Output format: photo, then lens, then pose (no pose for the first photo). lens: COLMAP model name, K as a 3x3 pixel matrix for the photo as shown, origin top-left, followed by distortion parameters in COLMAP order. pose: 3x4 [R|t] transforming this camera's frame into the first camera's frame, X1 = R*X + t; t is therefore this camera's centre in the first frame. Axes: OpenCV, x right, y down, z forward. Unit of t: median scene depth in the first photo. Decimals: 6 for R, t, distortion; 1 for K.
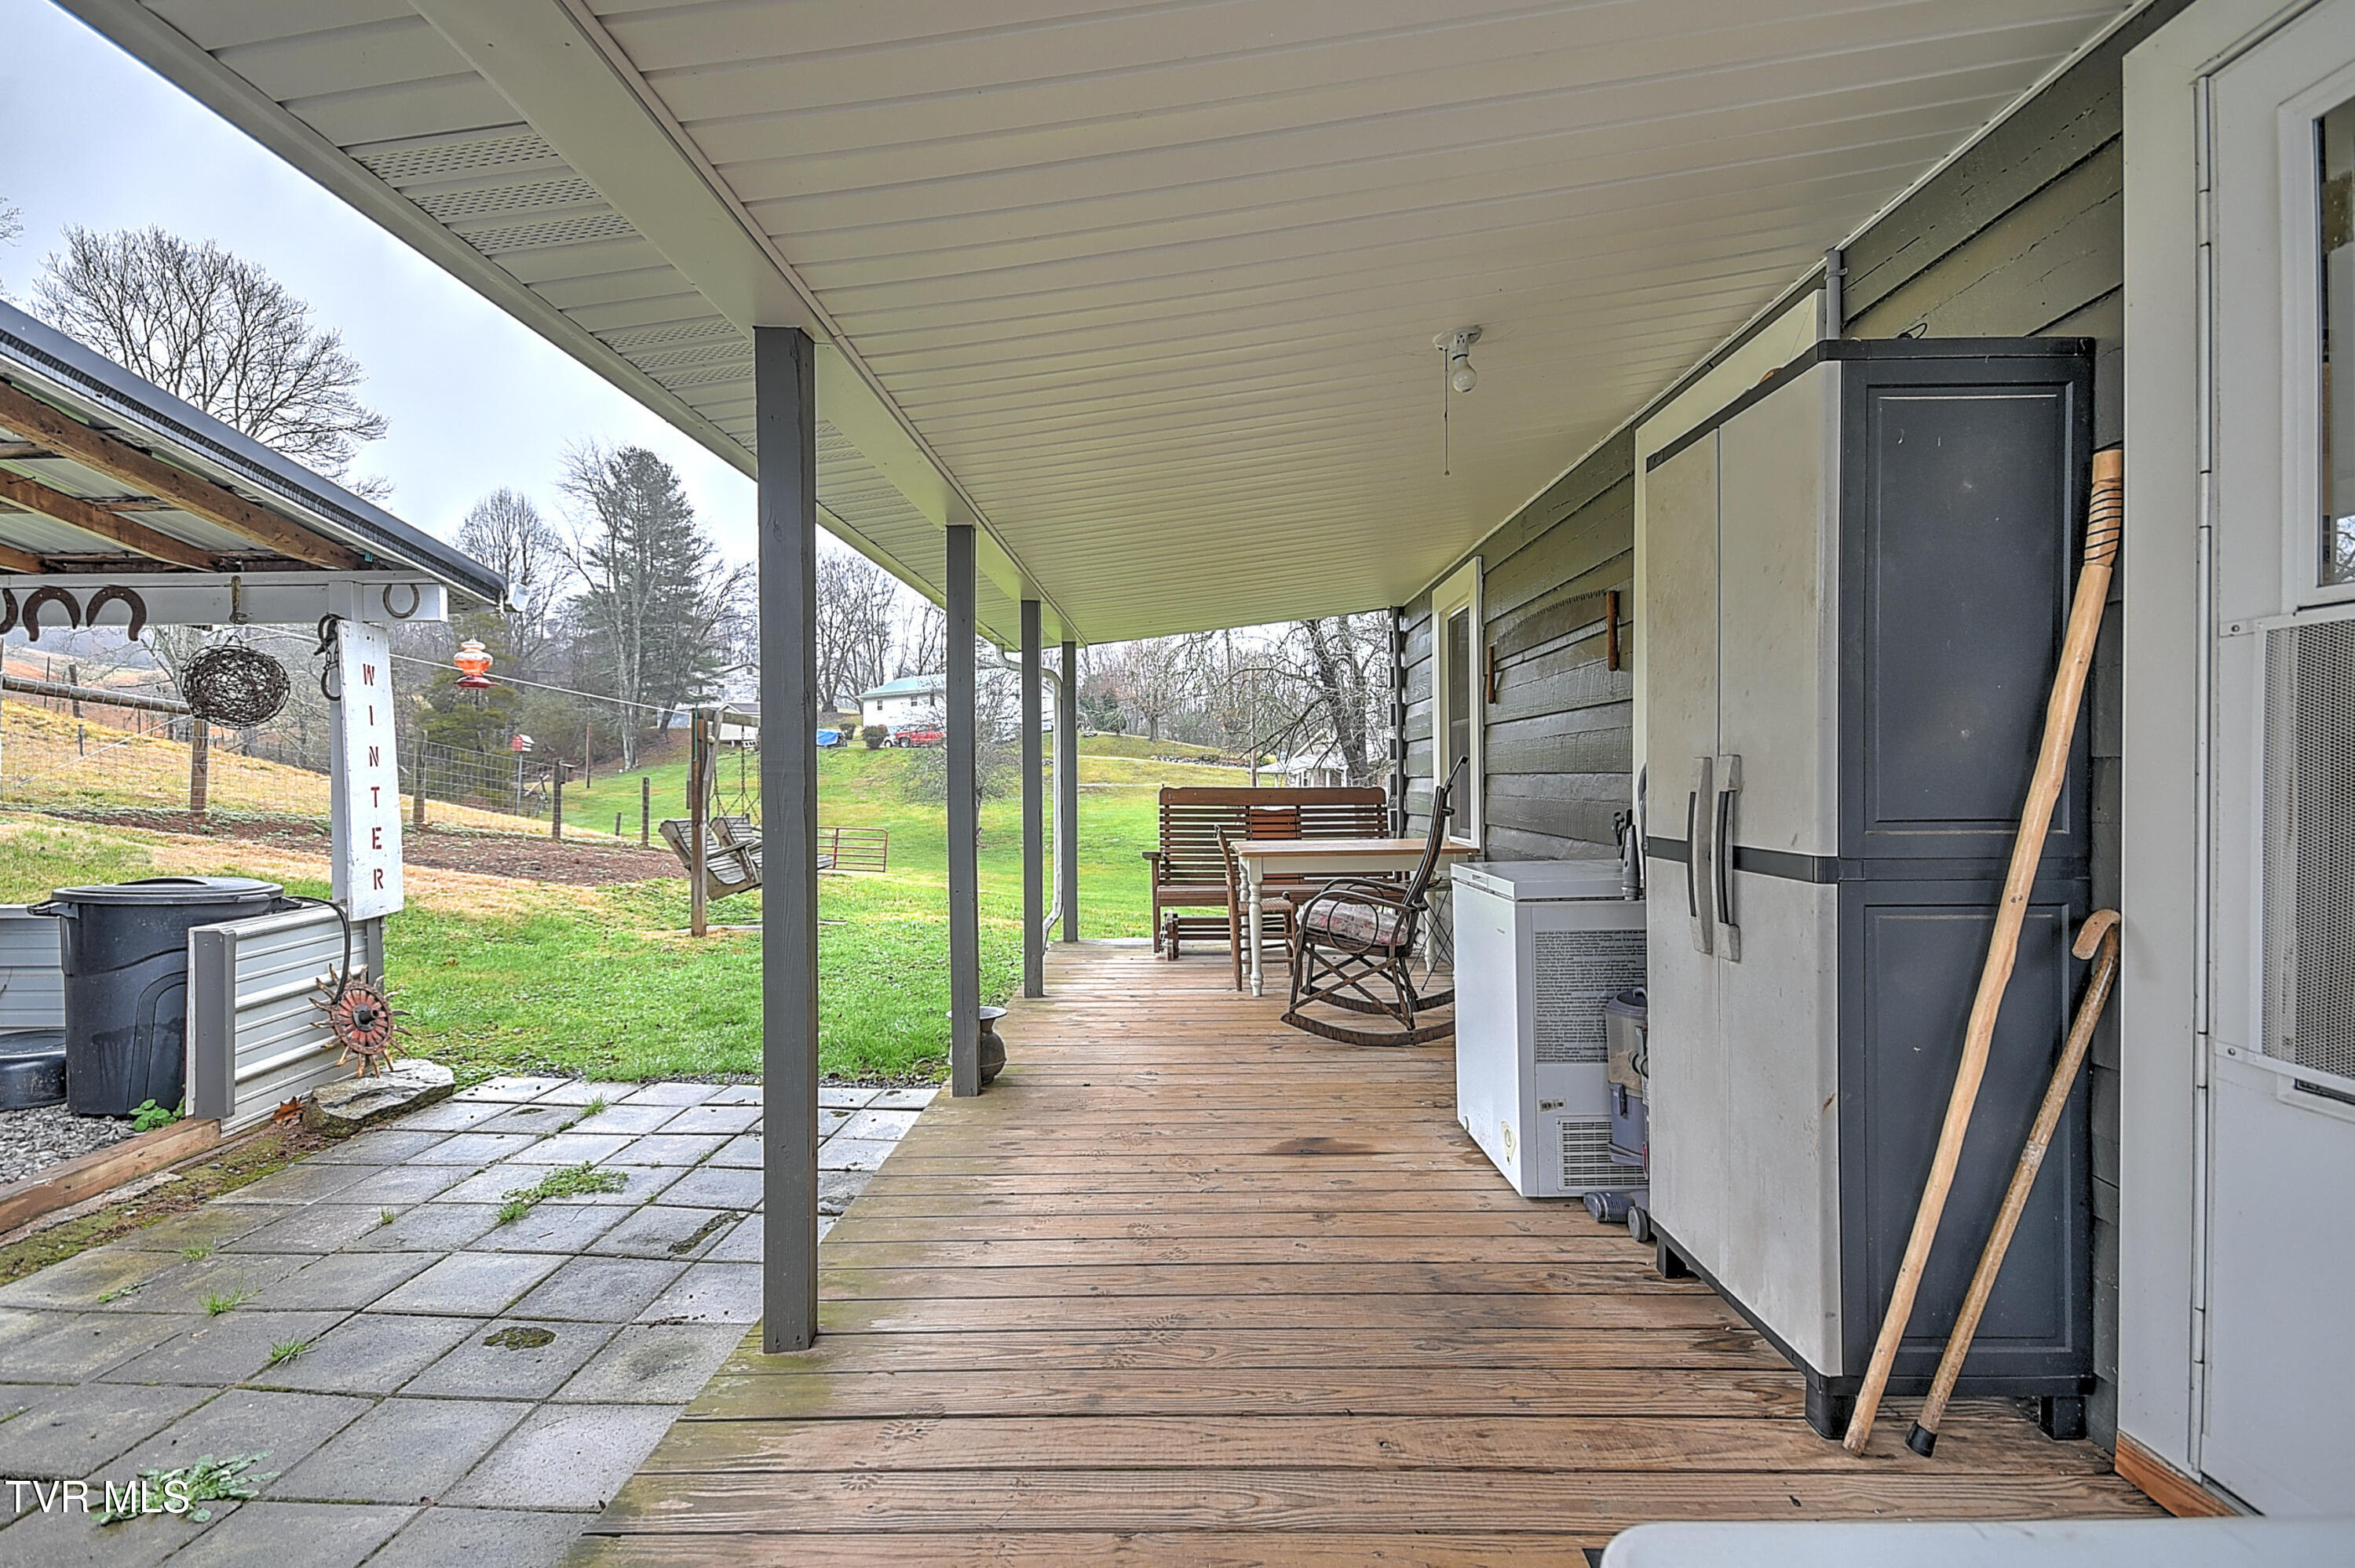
lens RADIAL K [[1053.7, 0, 1165.9], [0, 1053.7, 784.7], [0, 0, 1]] dist [0.011463, -0.000904]
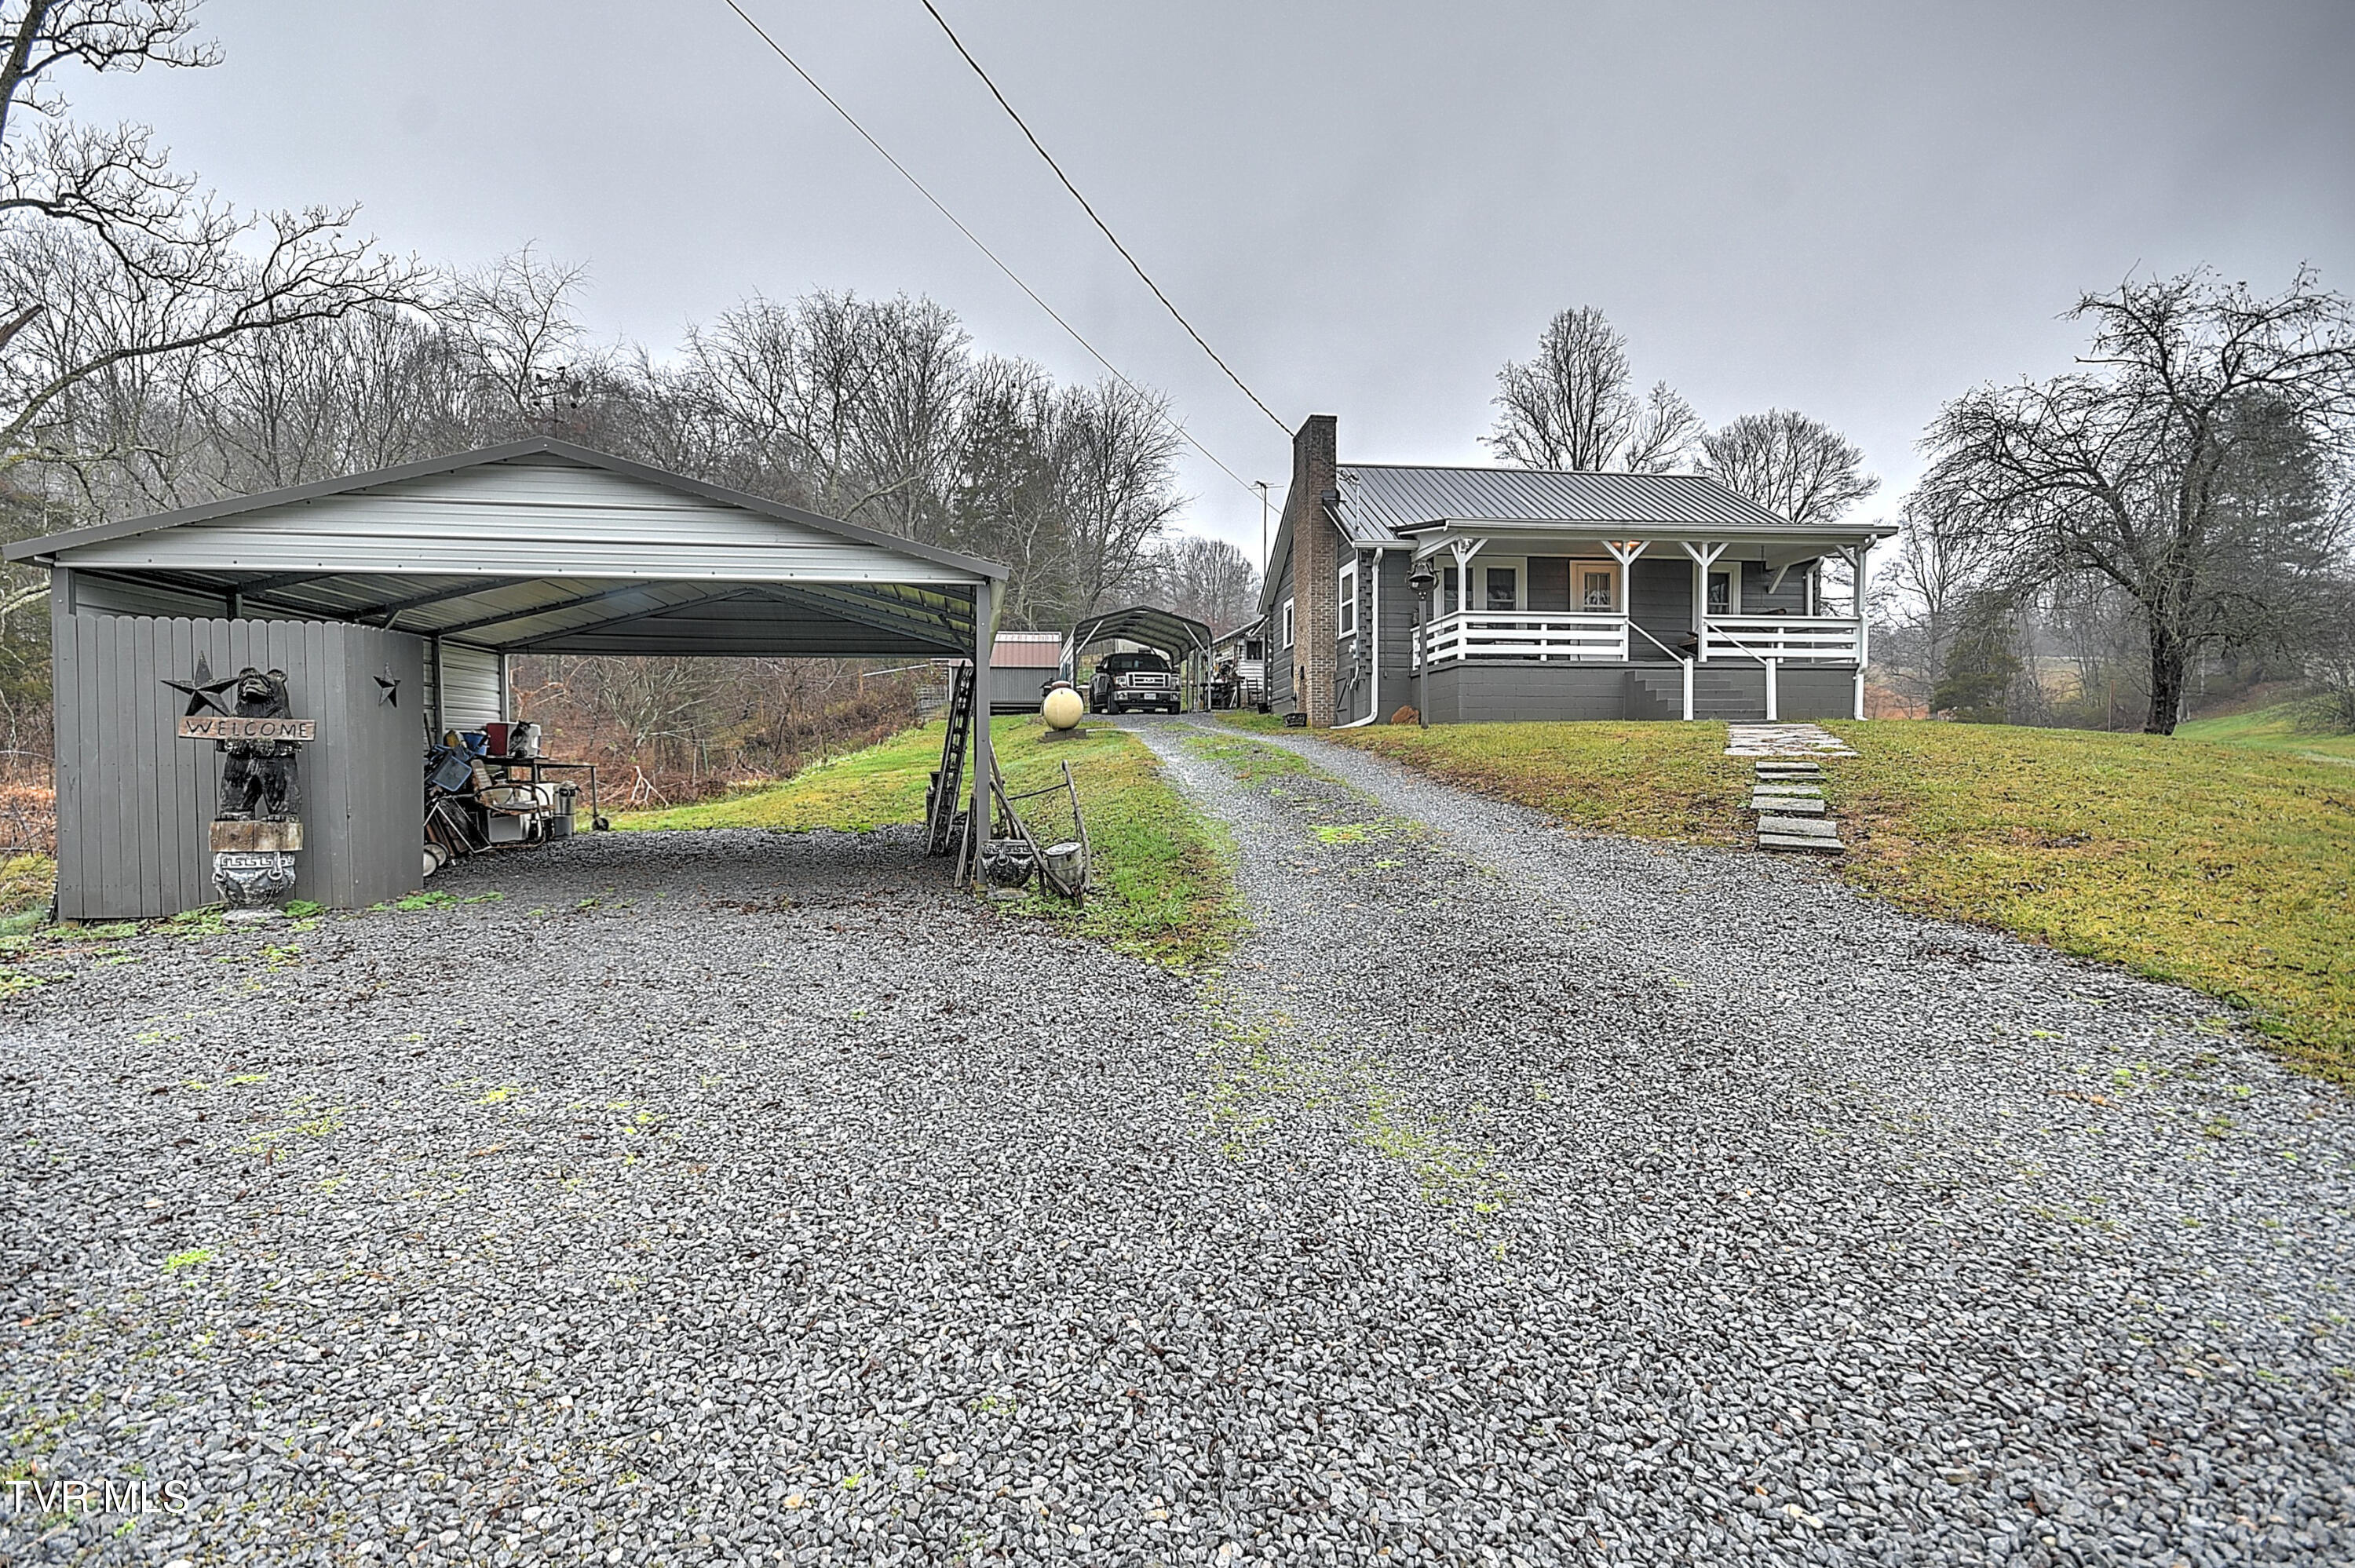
lens RADIAL K [[1030.2, 0, 1151.1], [0, 1030.2, 791.4], [0, 0, 1]] dist [0.015169, -0.005555]
pose [[0.128989, 0.028970, -0.991223, 7.087573], [-0.012193, 0.999544, 0.027626, 0.705387], [0.991571, 0.008523, 0.129283, -2.083959]]
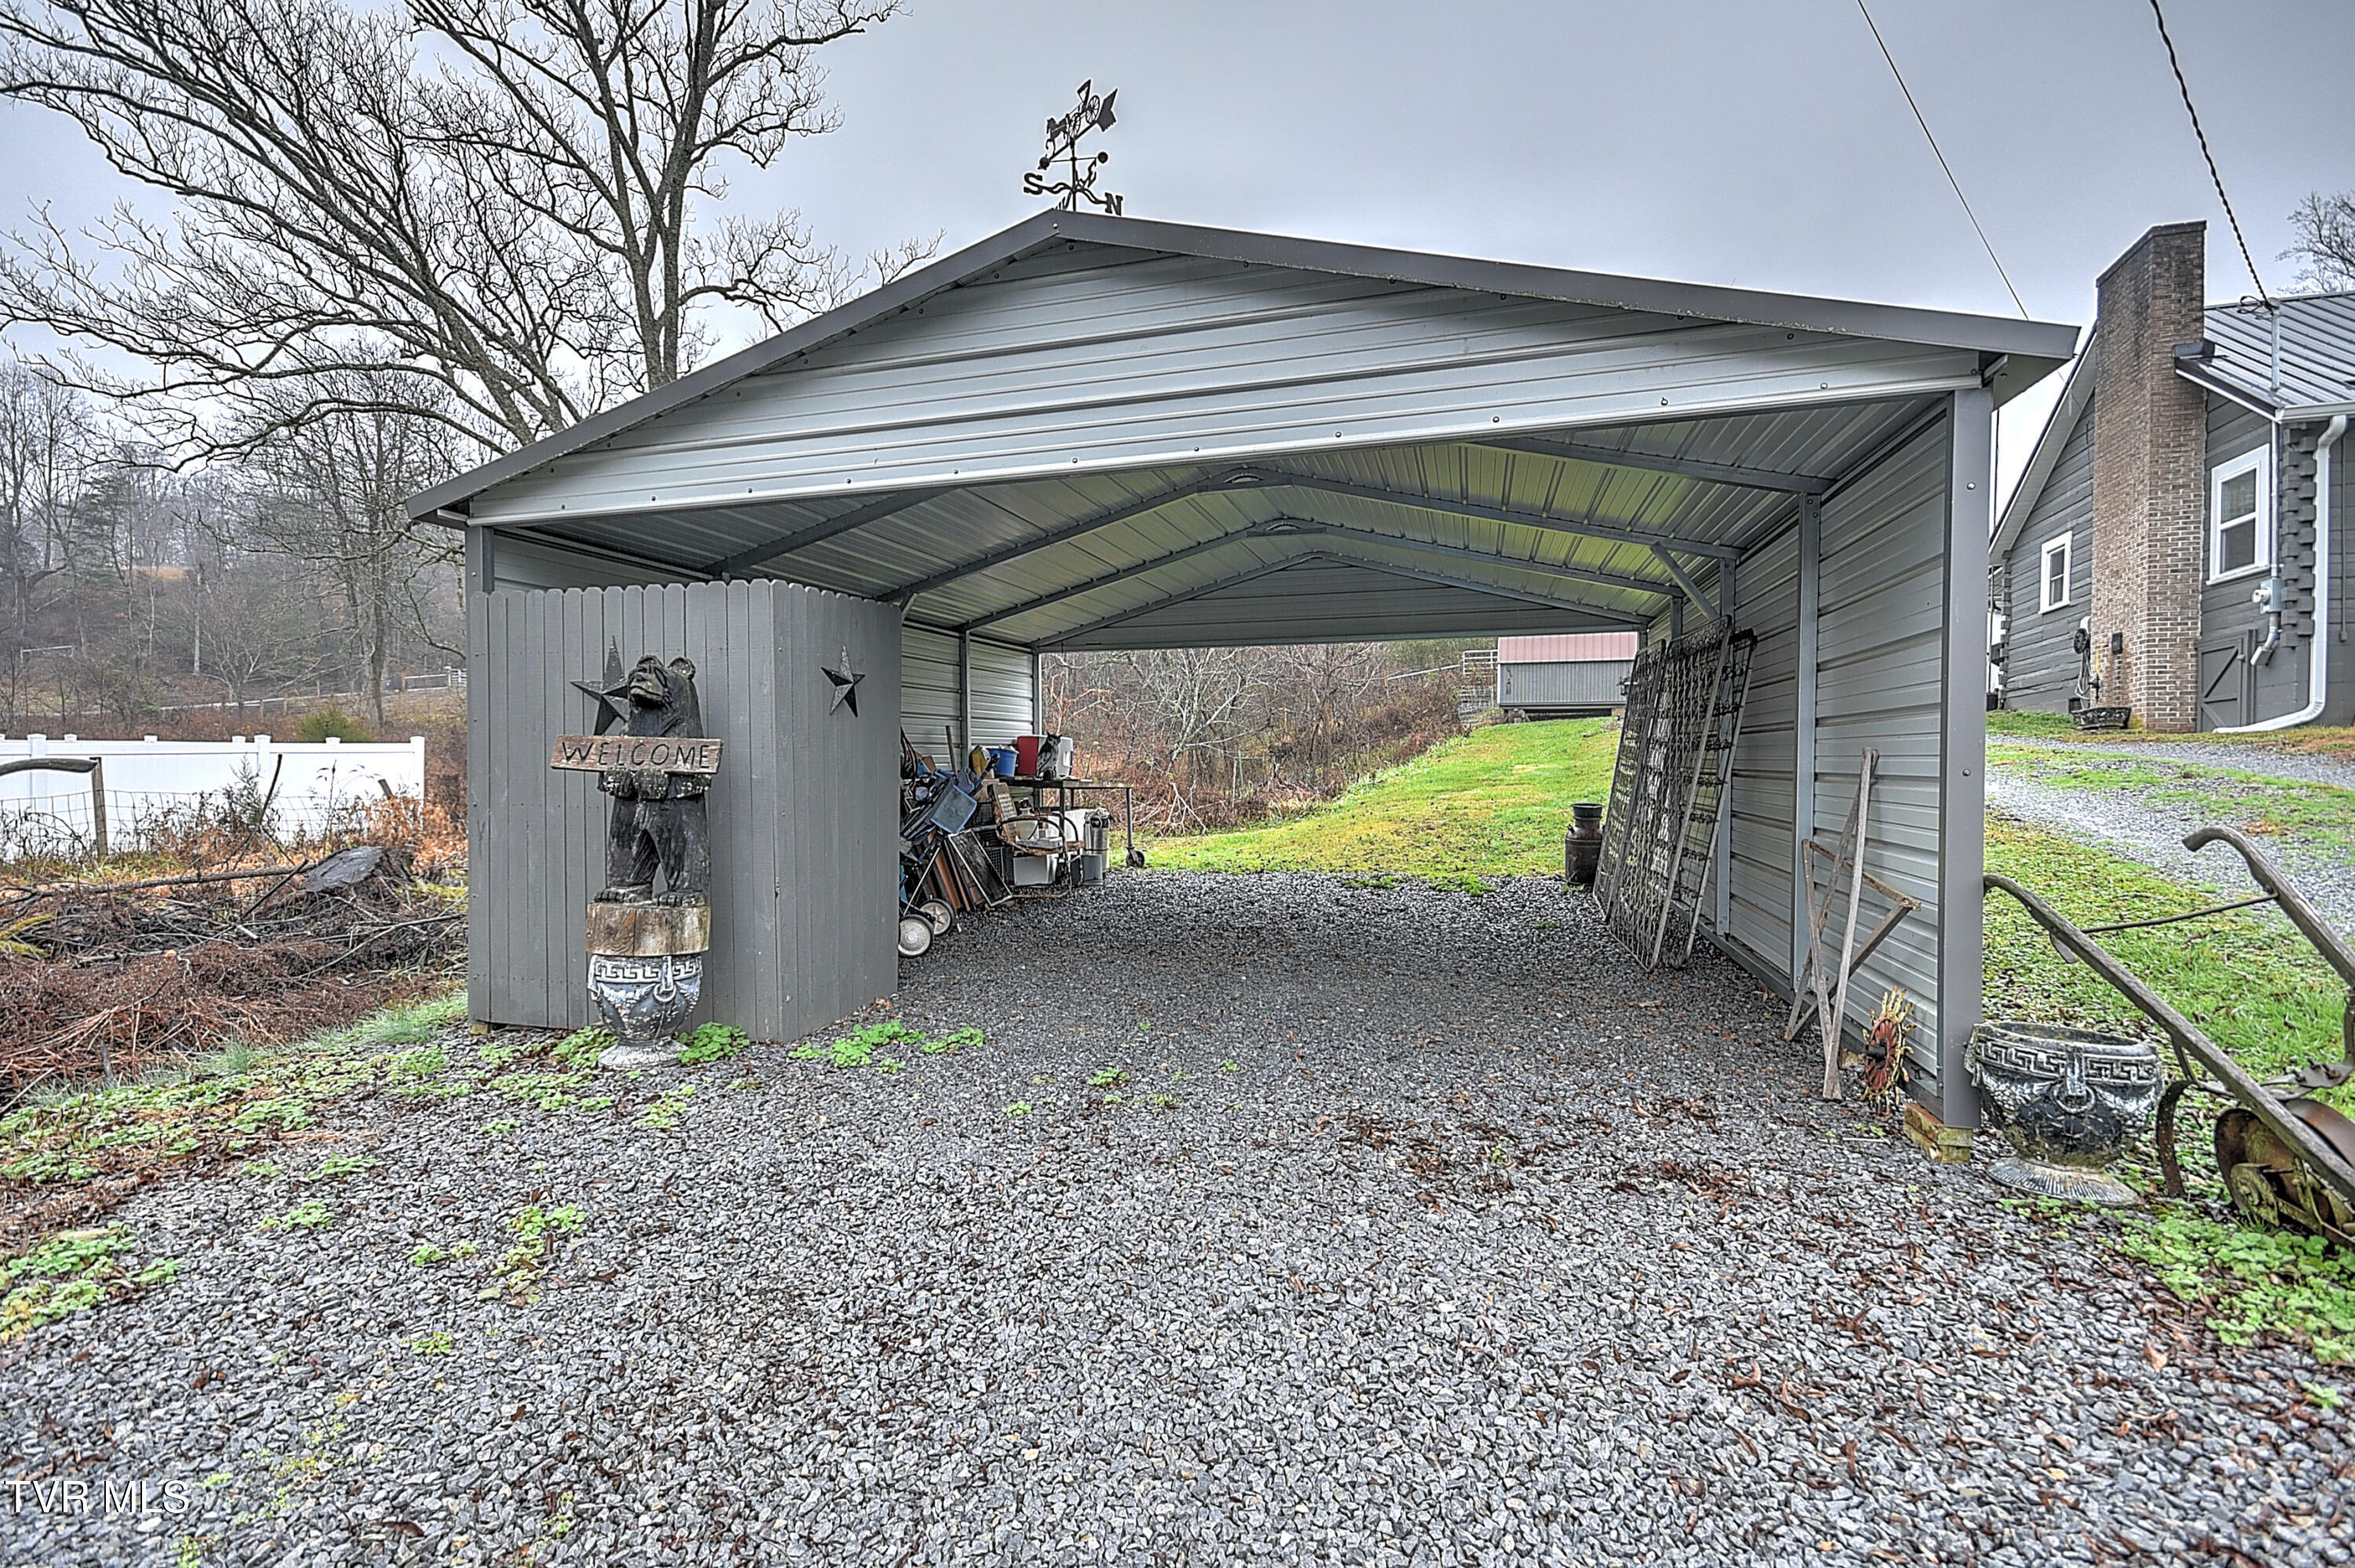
lens RADIAL K [[1053.7, 0, 1156.5], [0, 1053.7, 780.6], [0, 0, 1]] dist [0.011463, -0.000904]
pose [[-0.334451, 0.010289, -0.942357, 6.217940], [-0.017269, 0.999706, 0.017044, 0.673947], [0.942255, 0.021974, -0.334175, -2.411460]]
